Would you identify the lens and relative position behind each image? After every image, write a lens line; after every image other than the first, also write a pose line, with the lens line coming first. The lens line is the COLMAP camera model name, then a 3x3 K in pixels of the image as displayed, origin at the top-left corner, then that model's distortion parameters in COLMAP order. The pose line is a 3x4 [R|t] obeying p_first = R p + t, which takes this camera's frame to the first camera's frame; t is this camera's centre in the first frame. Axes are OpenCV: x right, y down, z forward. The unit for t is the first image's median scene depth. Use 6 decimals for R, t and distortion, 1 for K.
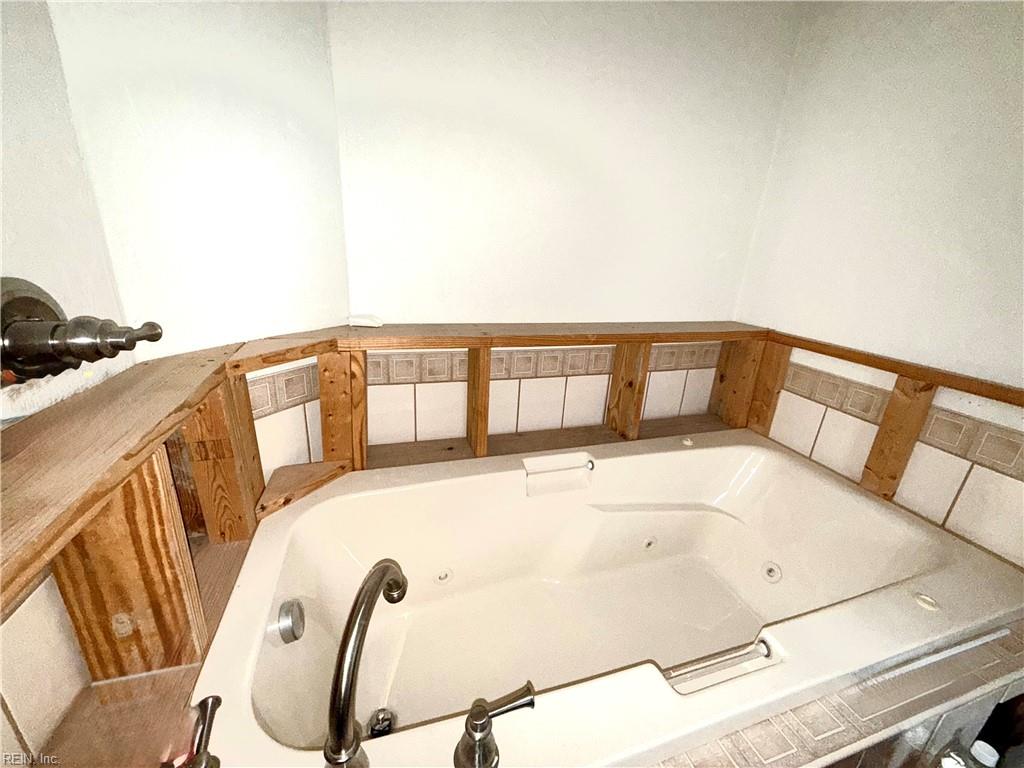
lens RADIAL K [[404.9, 0, 514.6], [0, 404.9, 384.6], [0, 0, 1]] dist [0.002030, -0.000721]
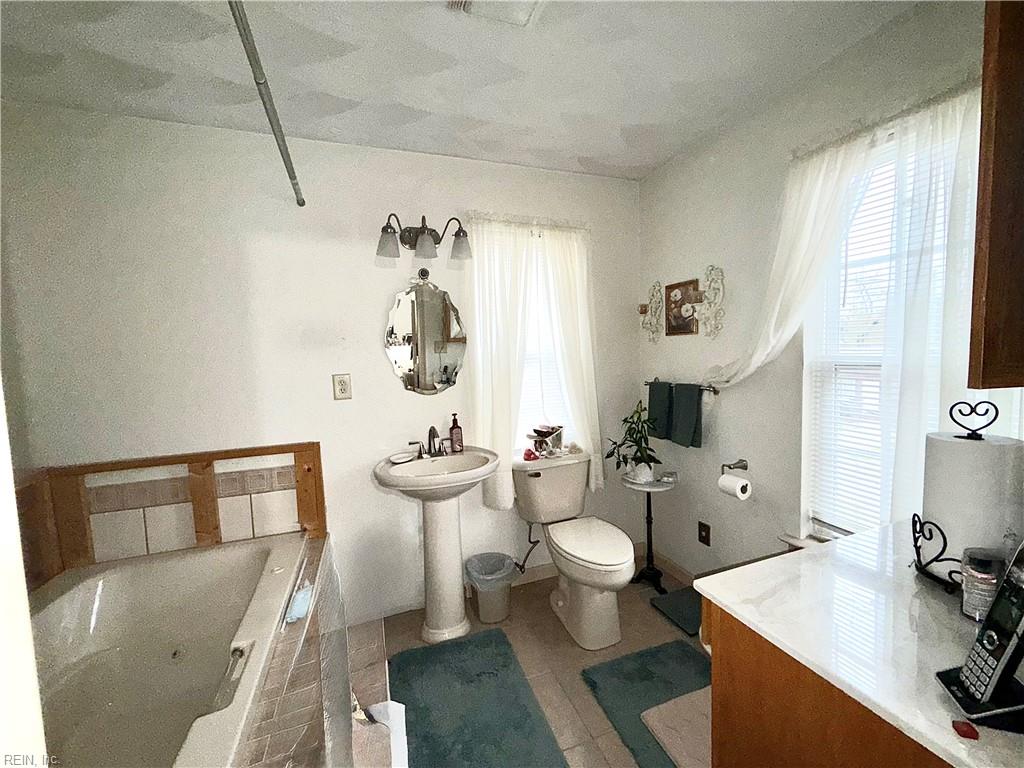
lens RADIAL K [[404.9, 0, 513.8], [0, 404.9, 381.7], [0, 0, 1]] dist [0.002030, -0.000721]
pose [[-0.037367, -0.139236, 0.989554, -0.462801], [0.353861, 0.924239, 0.143408, -0.085274], [-0.934551, 0.355523, 0.014734, -0.204605]]
